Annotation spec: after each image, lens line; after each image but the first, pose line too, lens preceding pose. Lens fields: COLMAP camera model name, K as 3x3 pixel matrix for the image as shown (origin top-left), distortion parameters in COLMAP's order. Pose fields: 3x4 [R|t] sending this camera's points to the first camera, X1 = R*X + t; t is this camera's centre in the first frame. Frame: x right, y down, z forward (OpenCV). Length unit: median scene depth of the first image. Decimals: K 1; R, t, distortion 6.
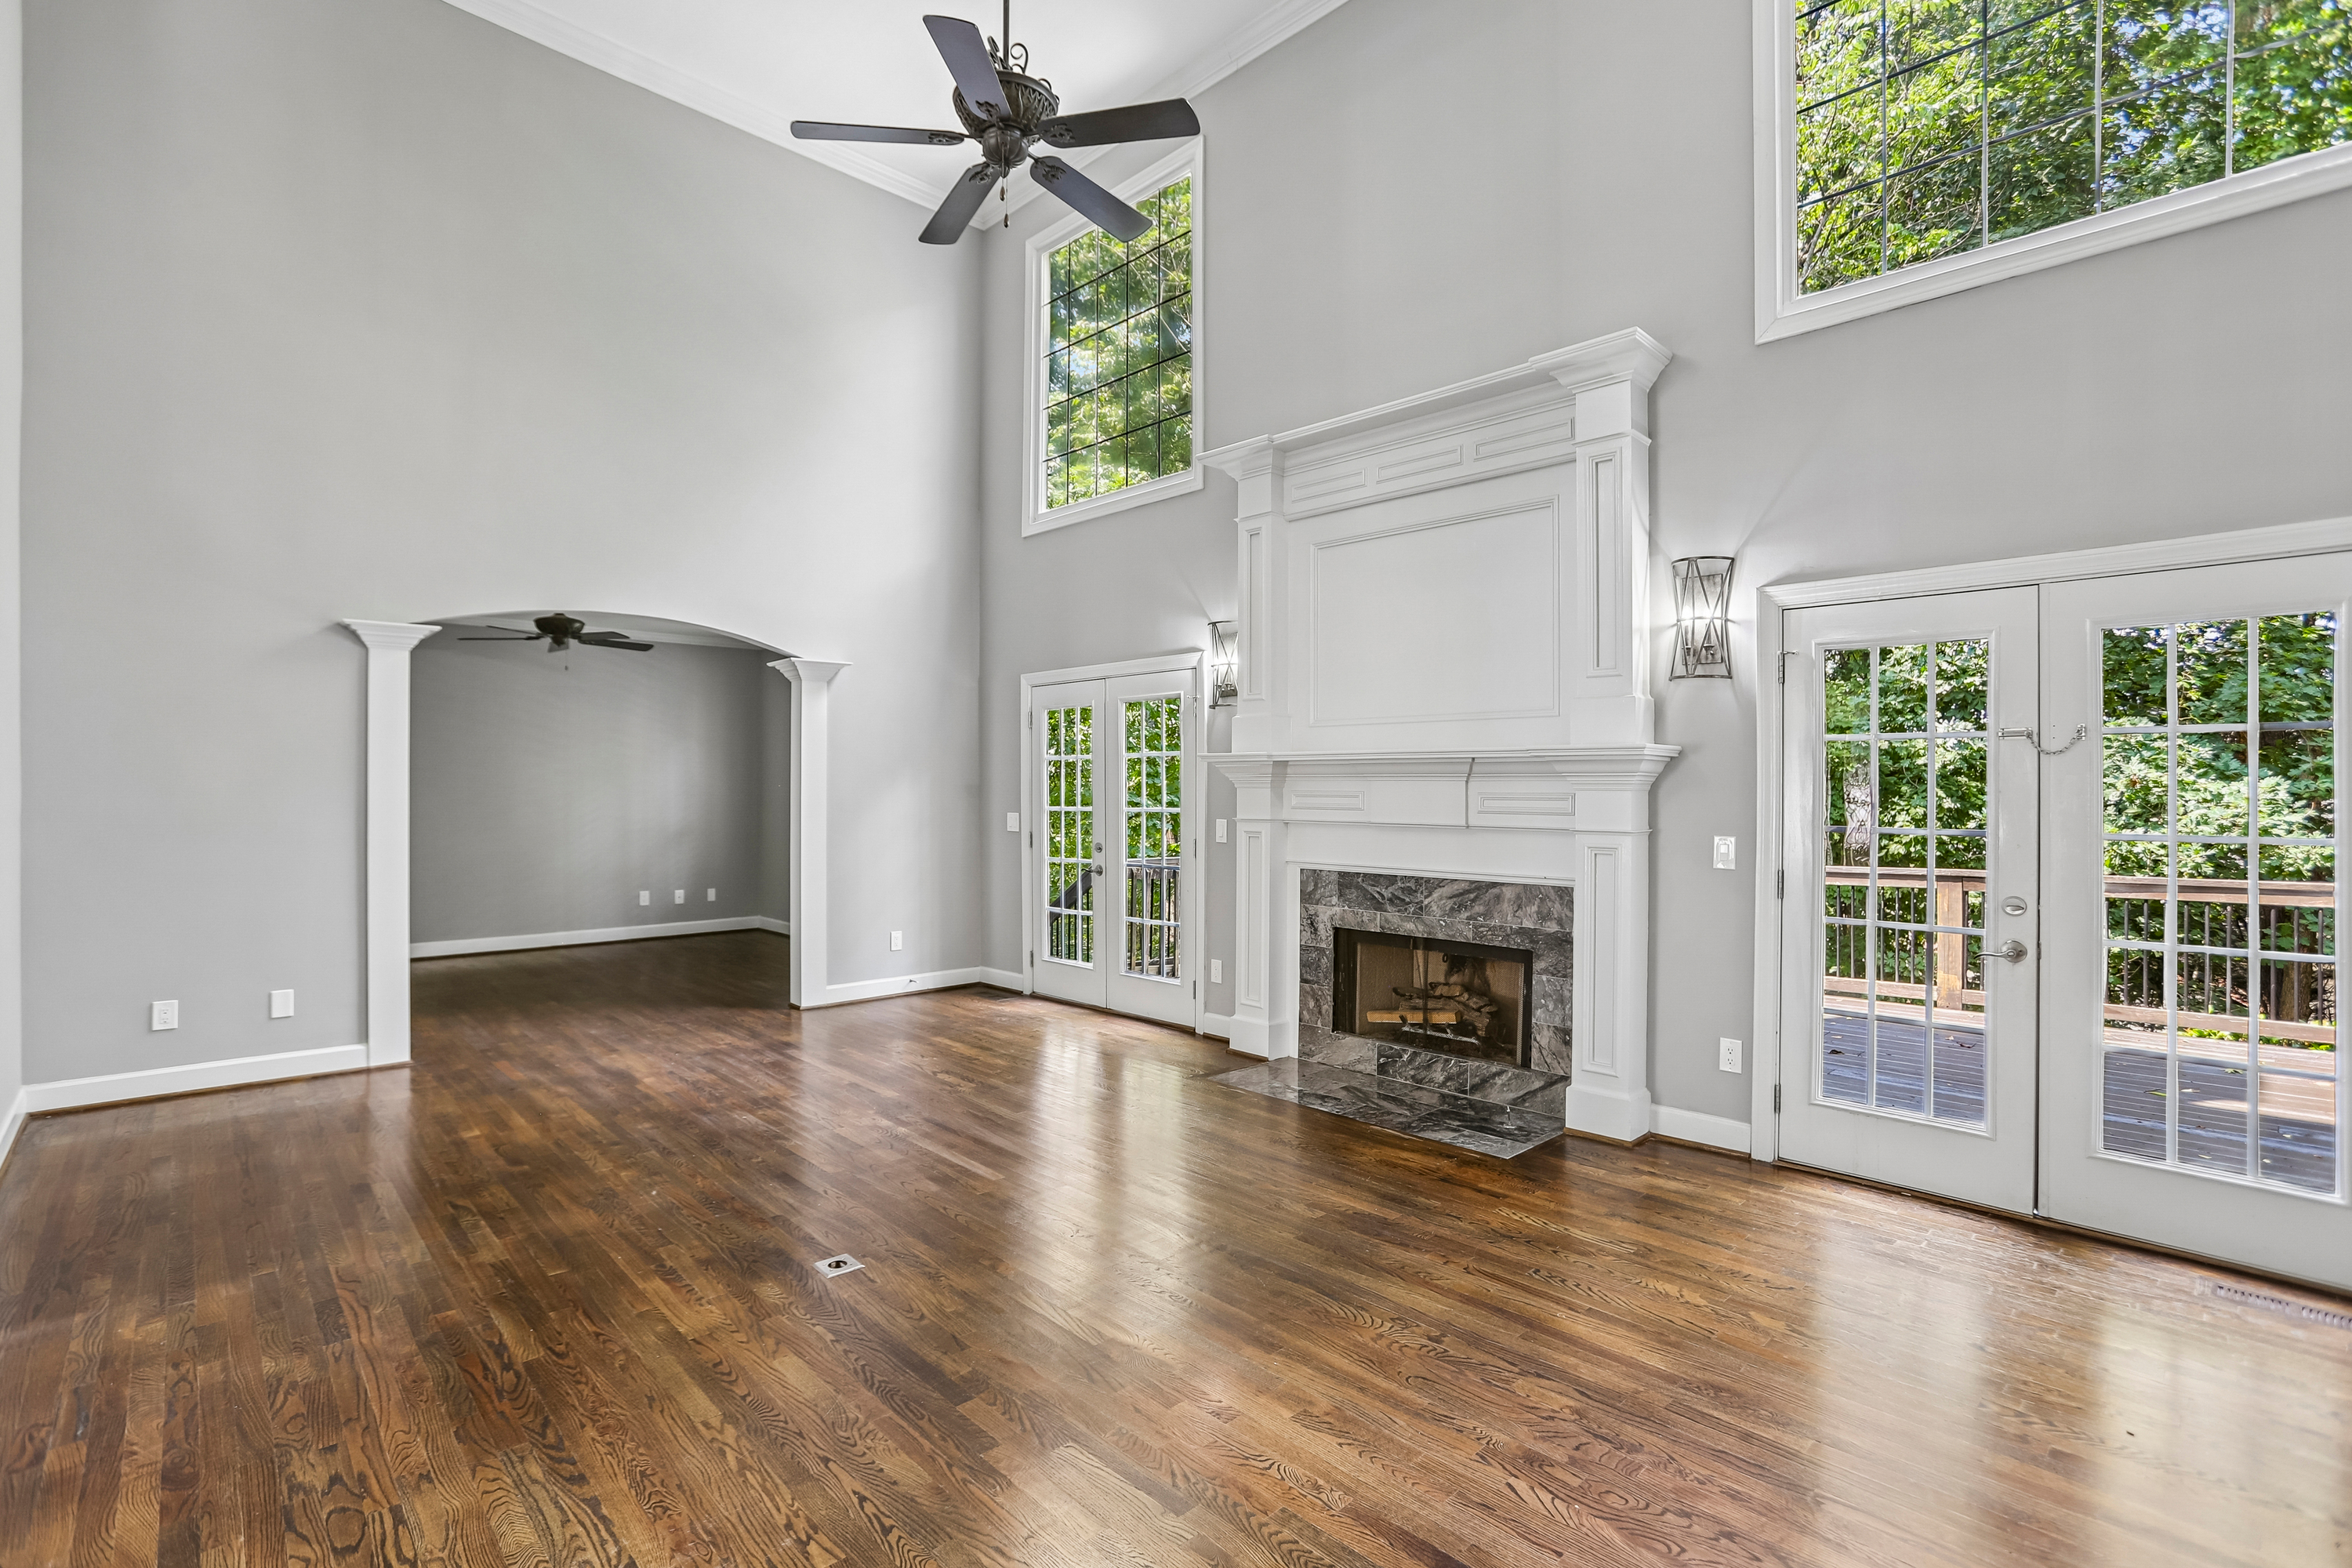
lens RADIAL K [[1104.3, 0, 1172.5], [0, 1104.3, 781.4], [0, 0, 1]] dist [-0.009877, 0.004859]
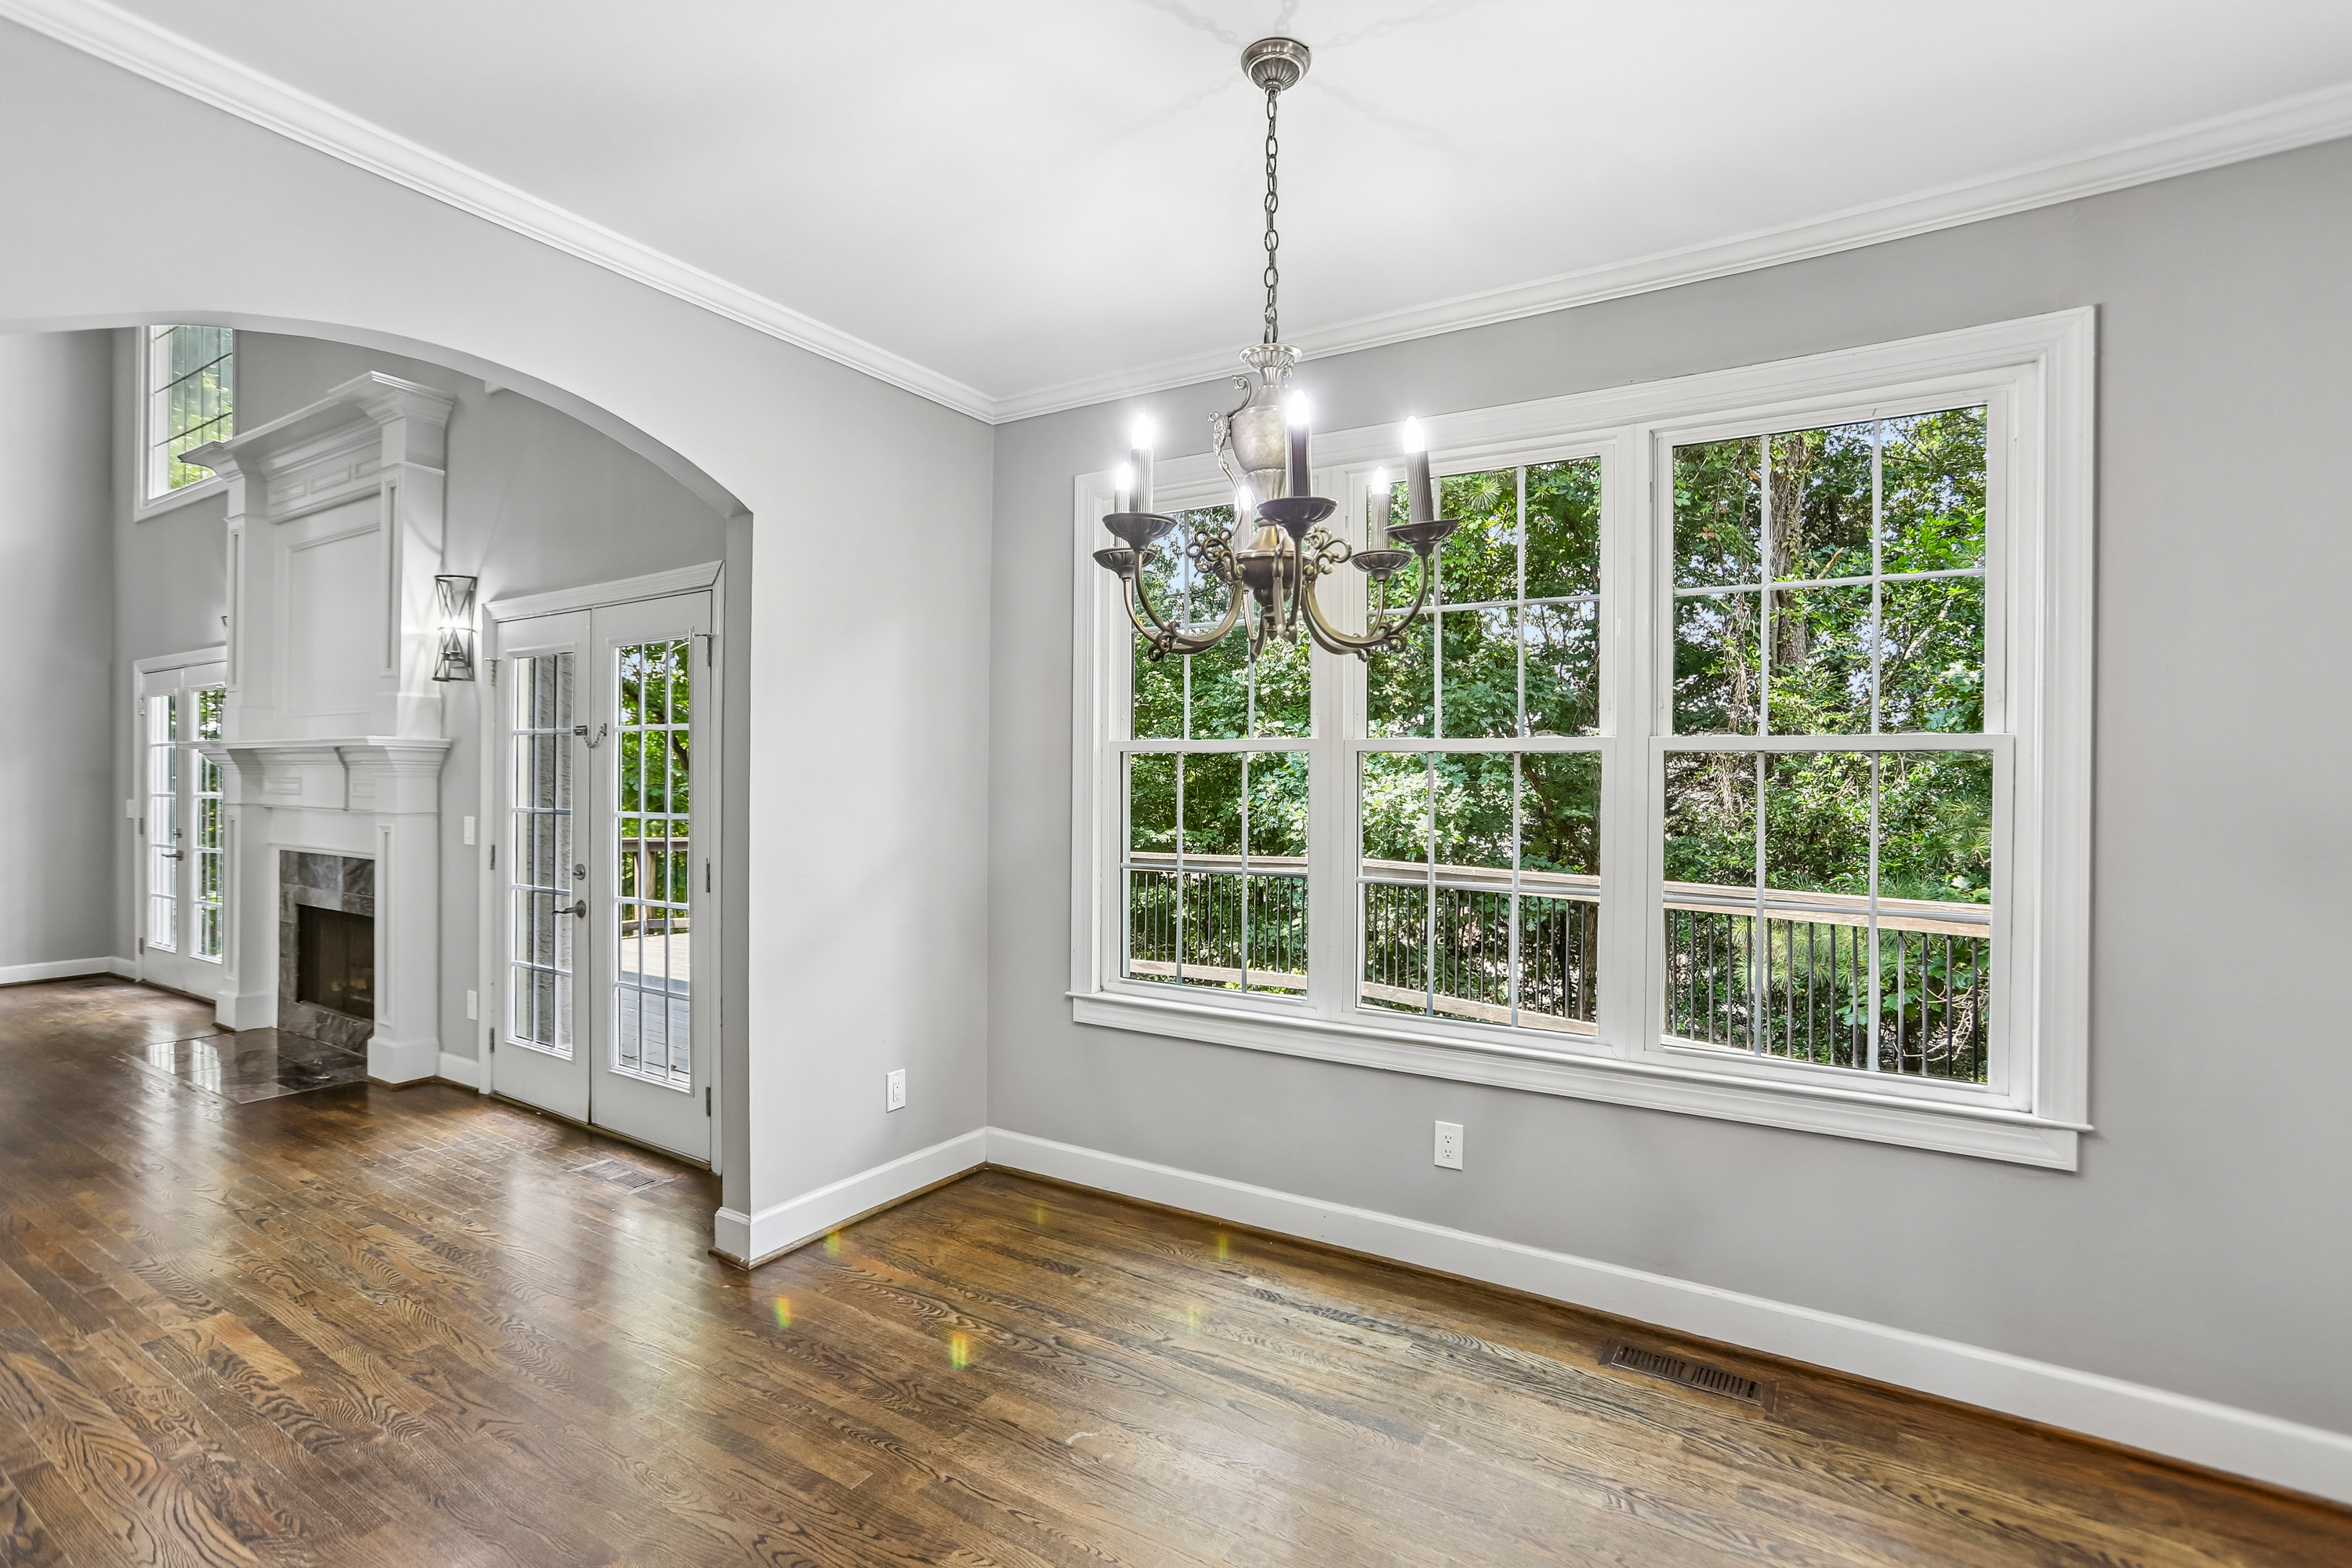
lens RADIAL K [[1104.3, 0, 1182.7], [0, 1104.3, 779.0], [0, 0, 1]] dist [-0.009877, 0.004859]
pose [[0.976693, 0.006917, 0.214528, 0.930281], [-0.007255, 0.999973, 0.000791, 0.004055], [-0.214517, -0.002329, 0.976717, -0.277484]]
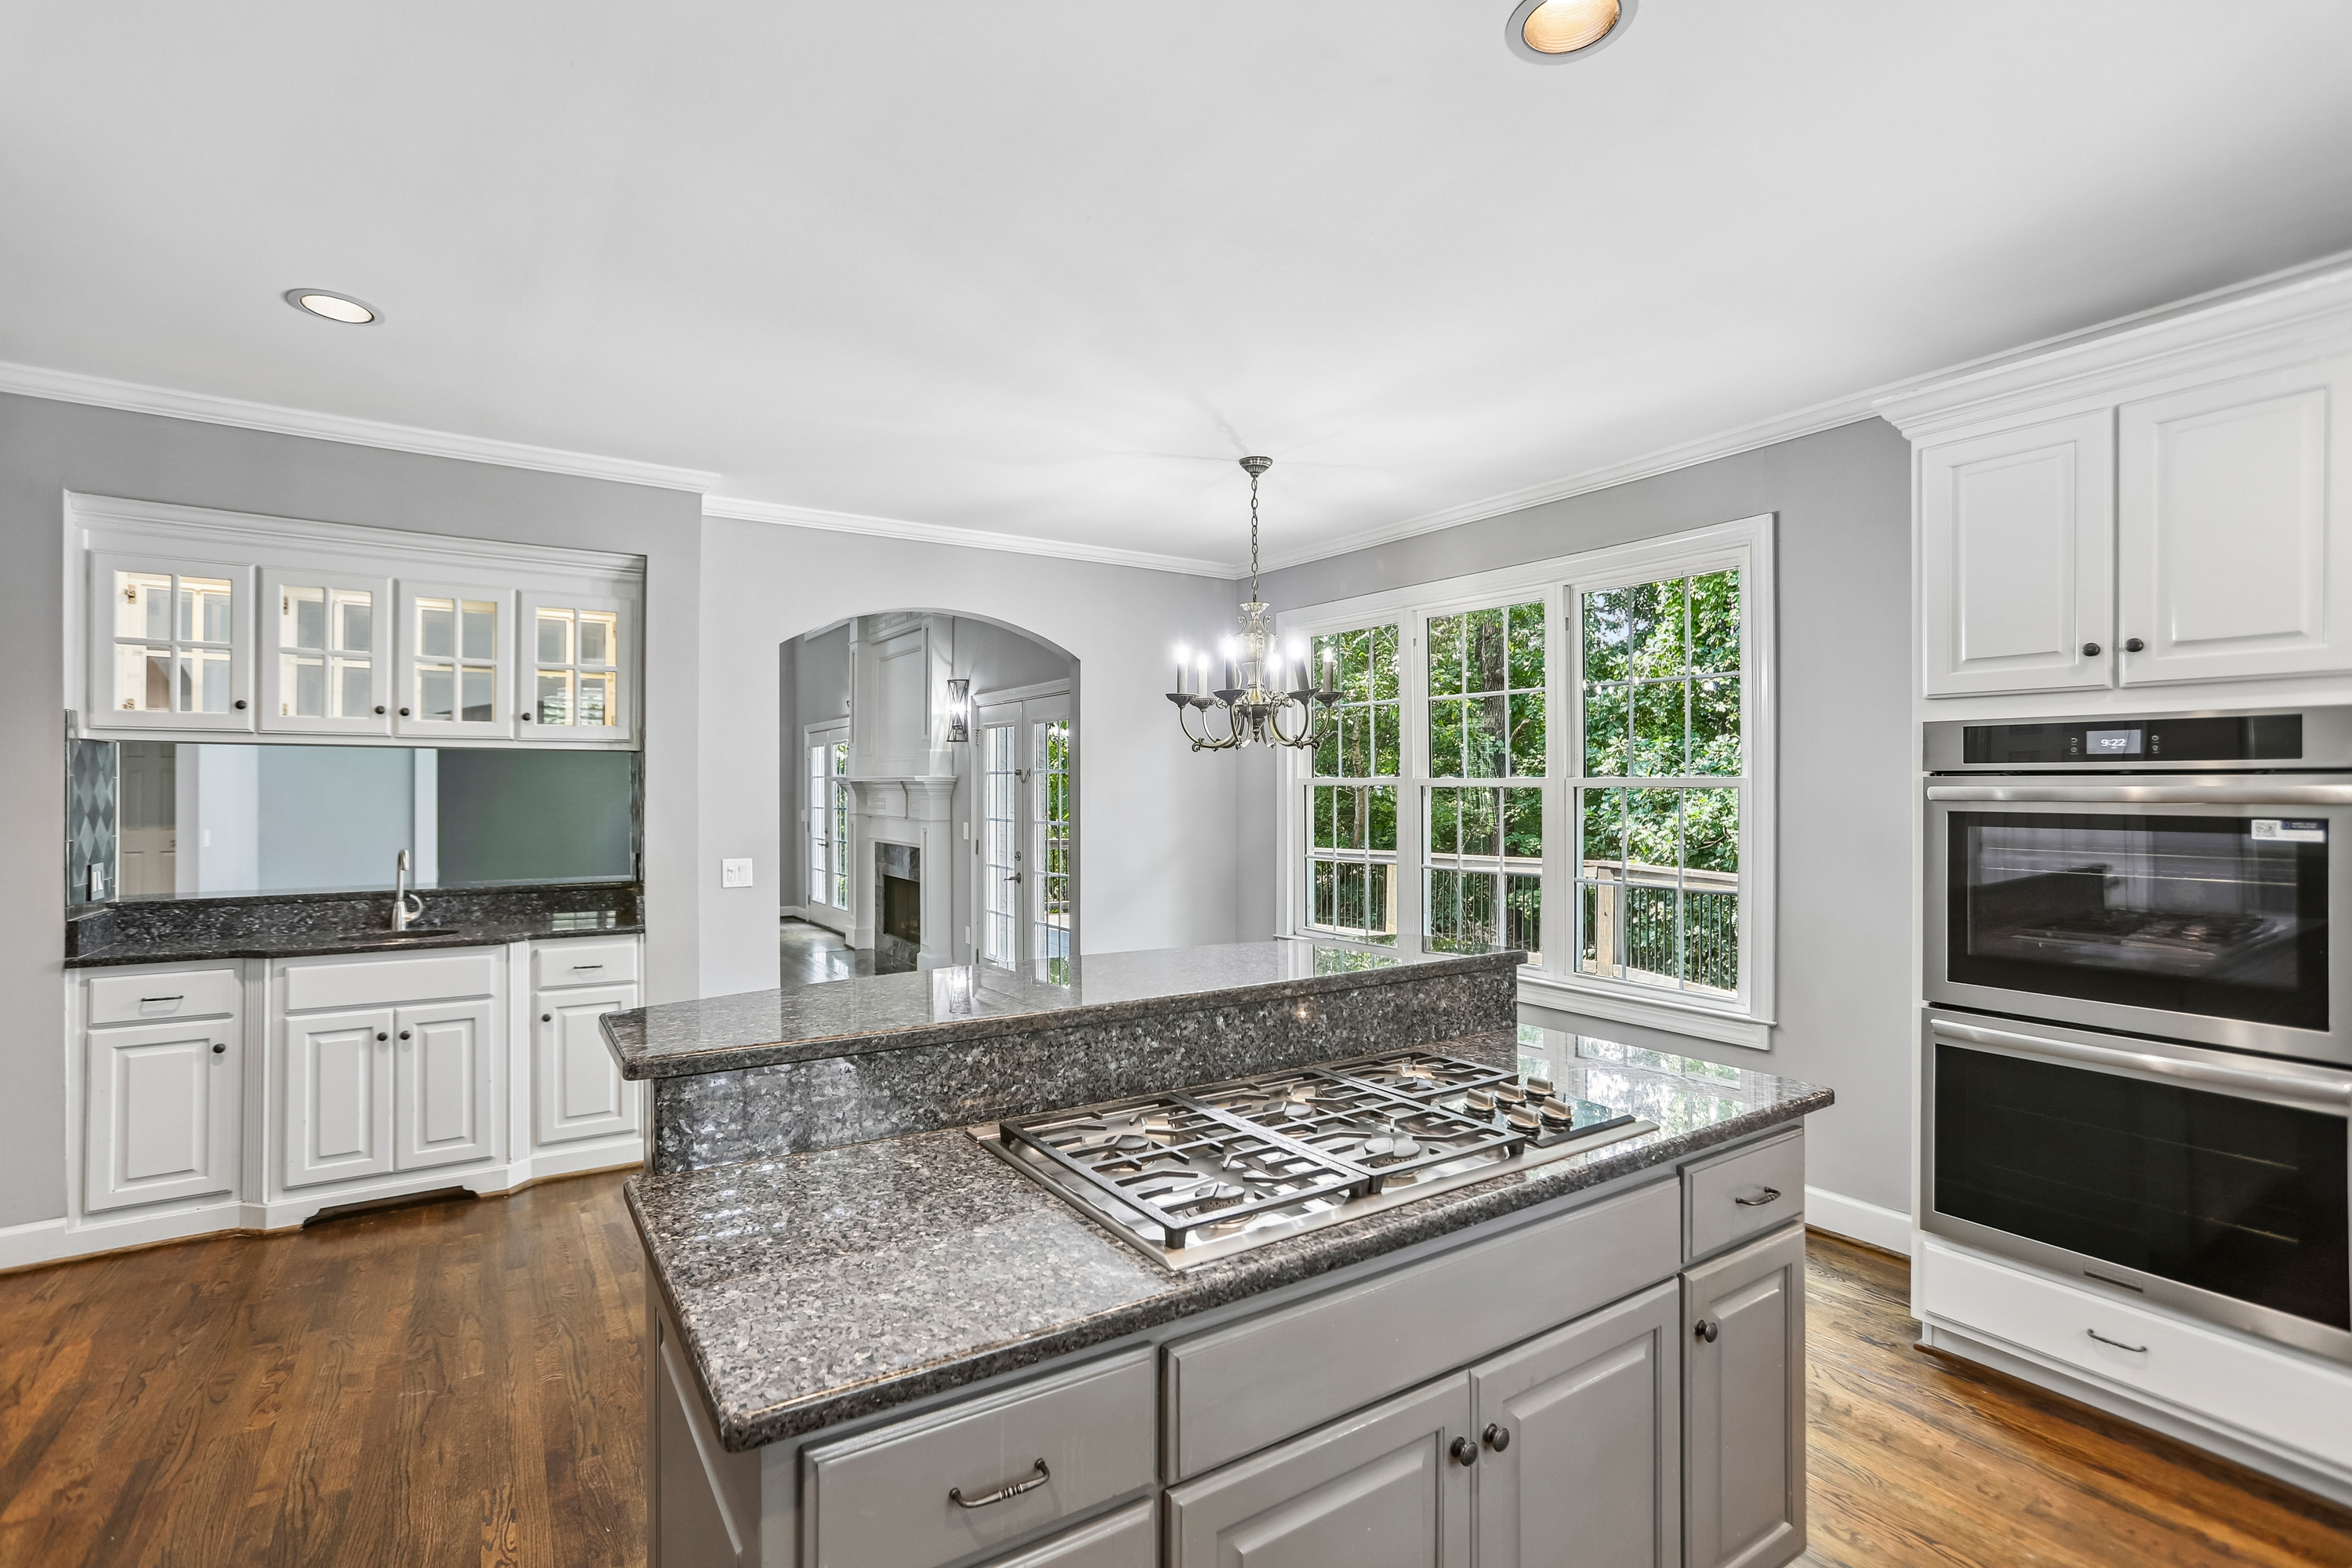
lens RADIAL K [[1104.3, 0, 1175.3], [0, 1104.3, 783.1], [0, 0, 1]] dist [-0.009877, 0.004859]
pose [[0.978564, -0.000944, -0.205939, 1.195297], [0.000722, 0.999999, -0.001150, -0.016593], [0.205940, 0.000977, 0.978564, -0.789751]]
